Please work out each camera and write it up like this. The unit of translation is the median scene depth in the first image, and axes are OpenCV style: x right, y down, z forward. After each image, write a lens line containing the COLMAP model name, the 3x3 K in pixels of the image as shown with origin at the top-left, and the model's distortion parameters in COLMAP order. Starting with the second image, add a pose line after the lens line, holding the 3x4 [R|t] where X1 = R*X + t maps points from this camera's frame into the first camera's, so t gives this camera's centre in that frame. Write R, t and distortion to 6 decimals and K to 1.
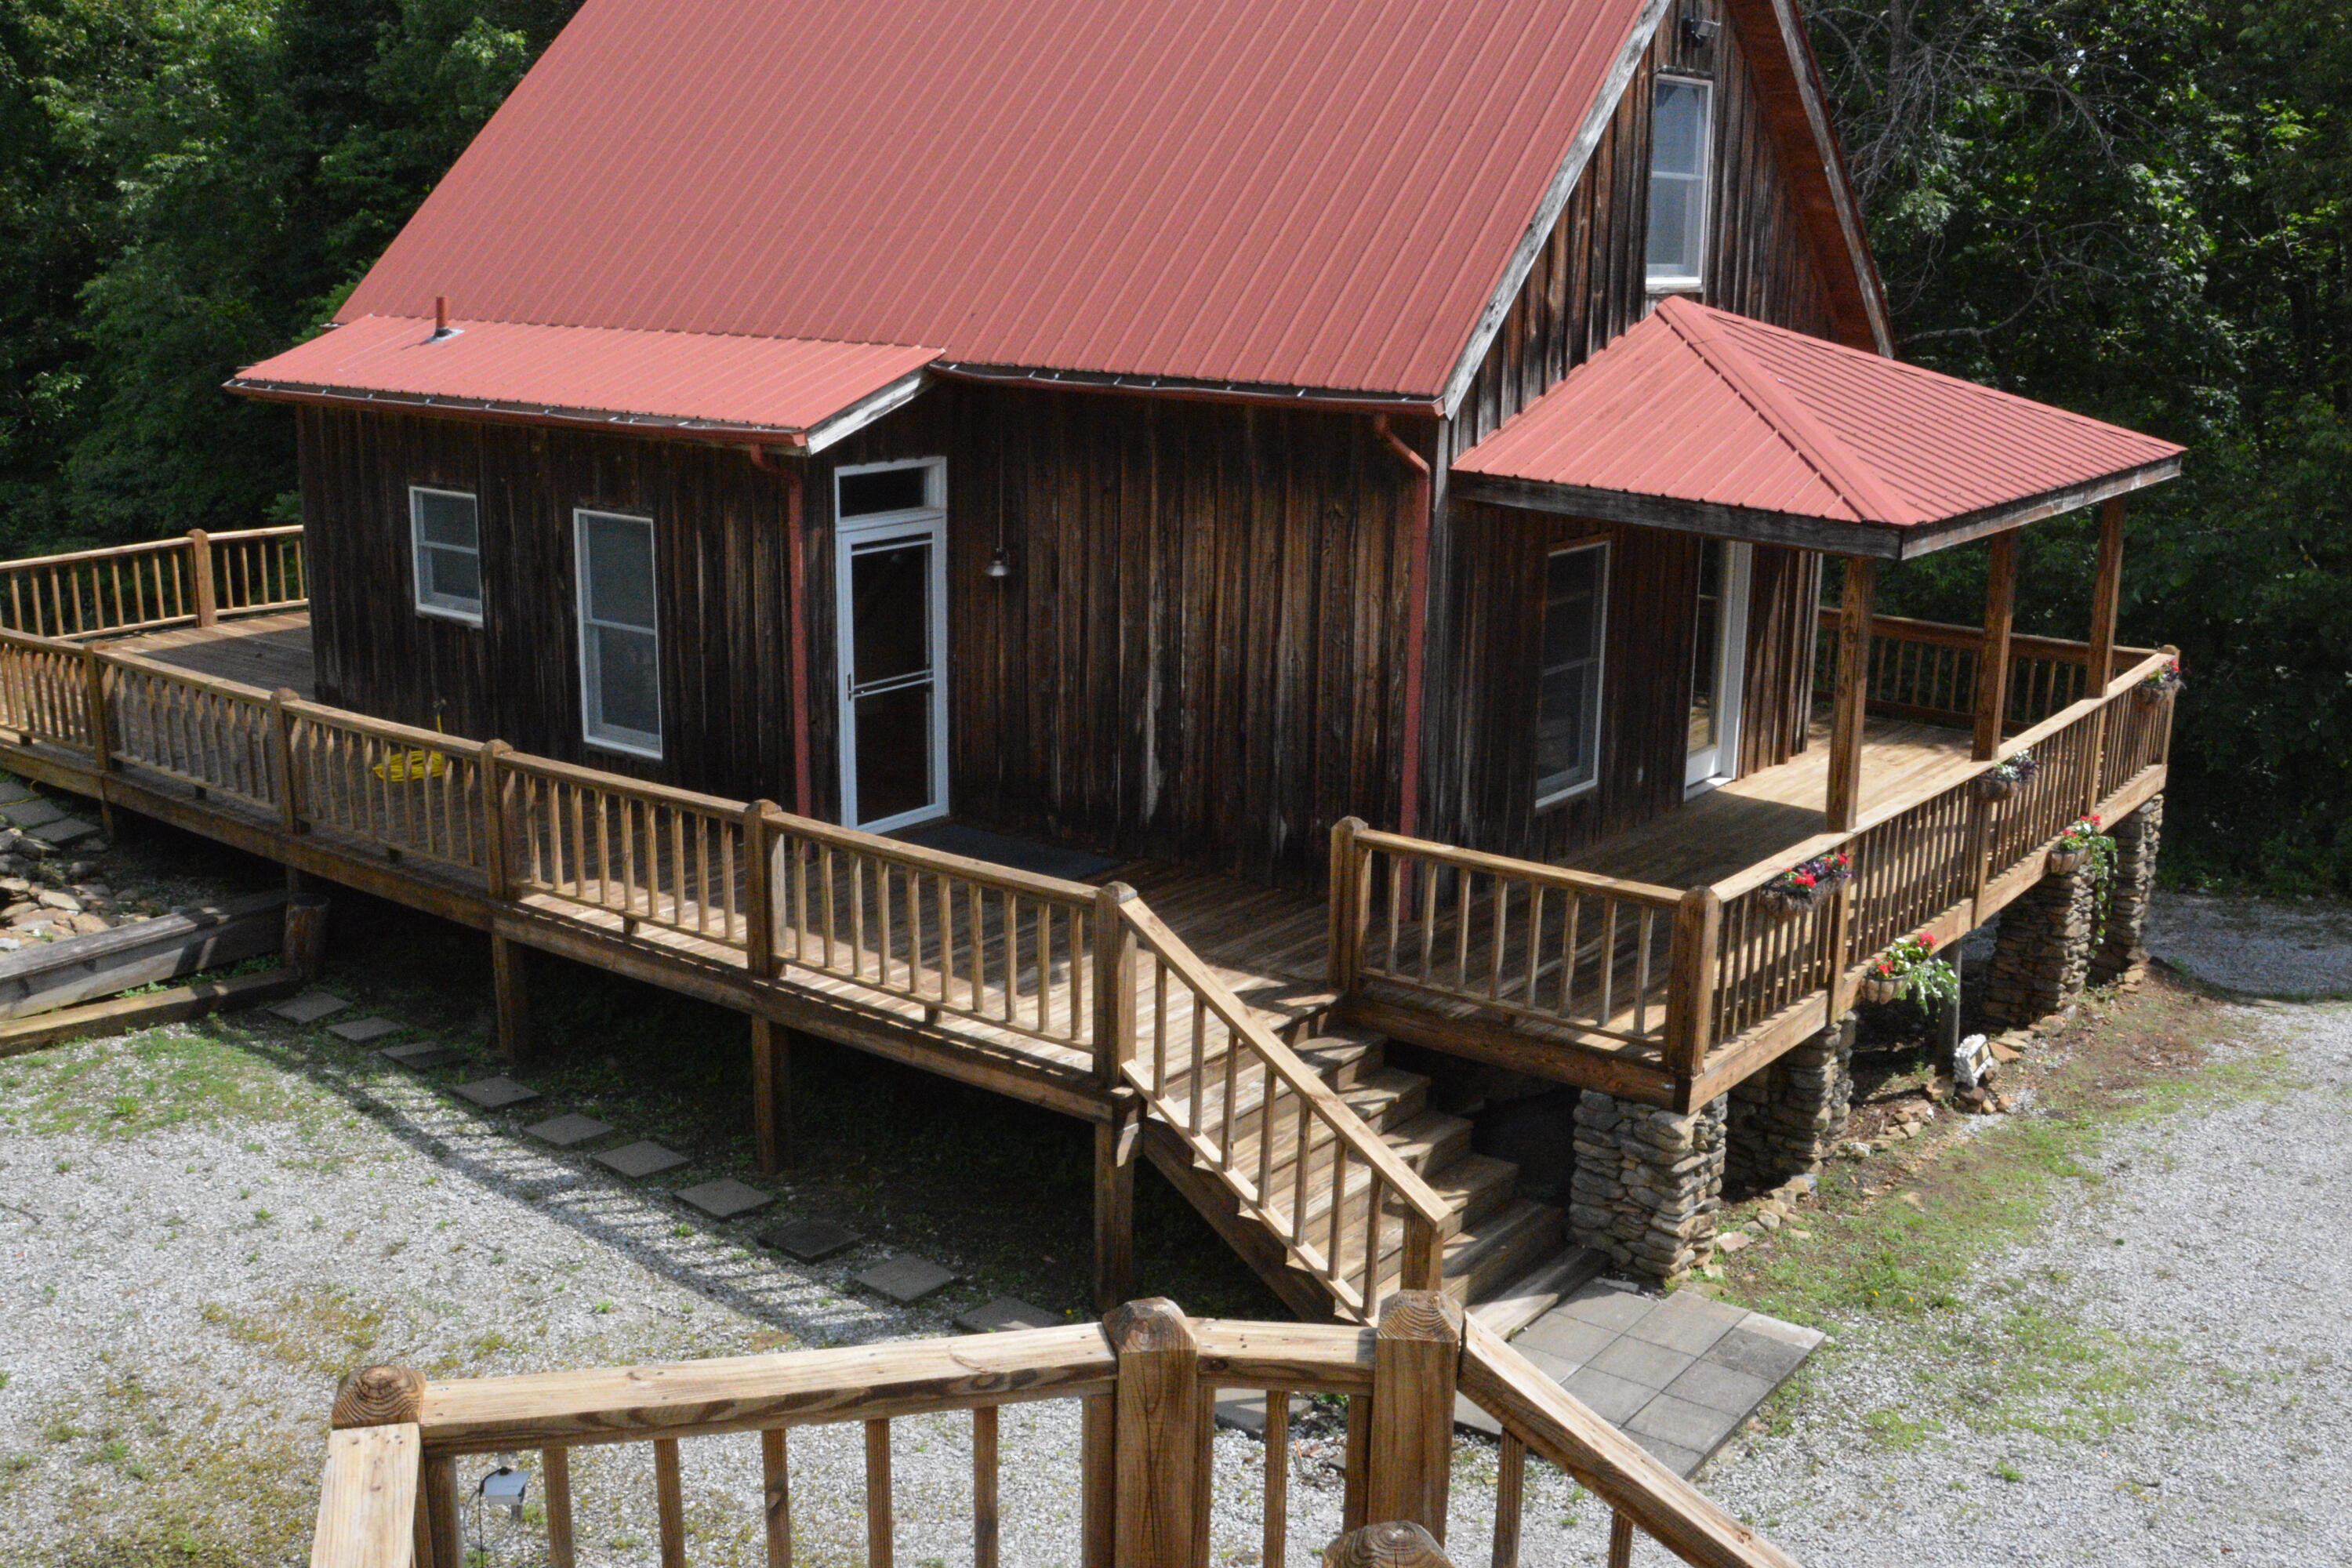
lens RADIAL K [[2320.1, 0, 1176.0], [0, 2320.1, 784.0], [0, 0, 1]] dist [-0.159669, 0.123785]
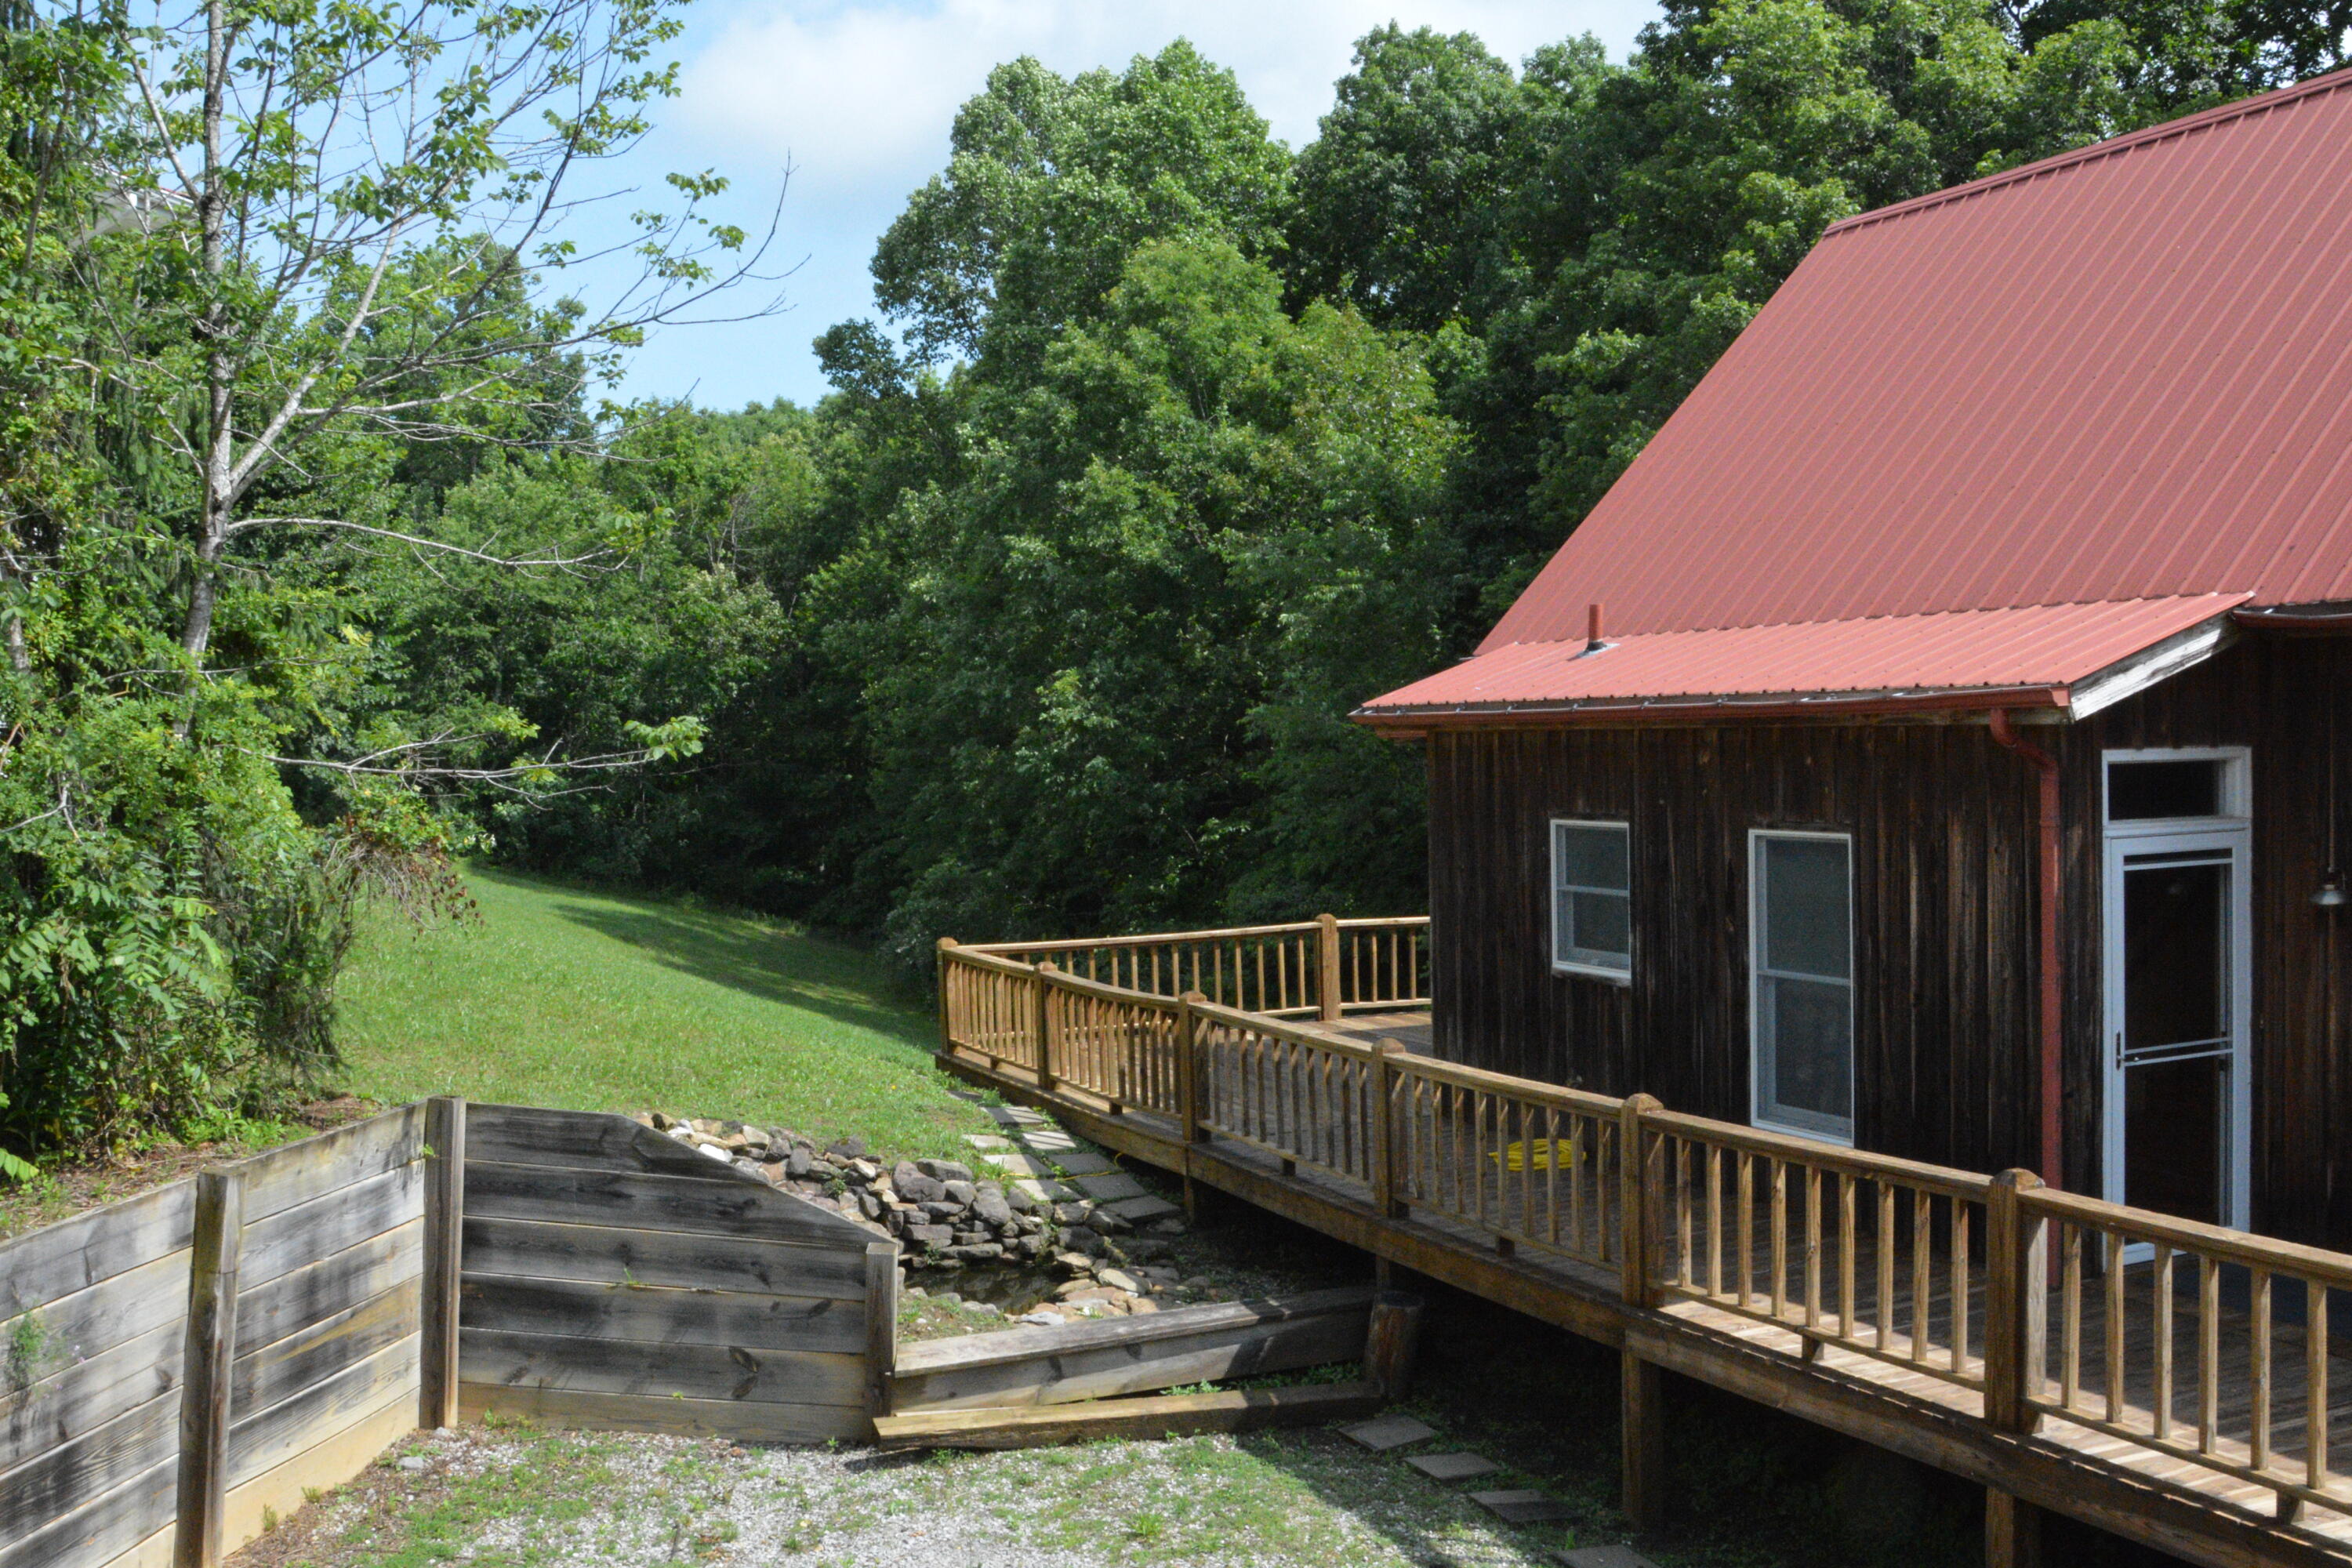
lens RADIAL K [[2320.1, 0, 1176.0], [0, 2320.1, 784.0], [0, 0, 1]] dist [-0.159669, 0.123785]
pose [[0.882818, -0.019953, -0.469292, -0.068530], [-0.081810, 0.977295, -0.195451, 0.040425], [0.462537, 0.210941, 0.861141, 0.233548]]
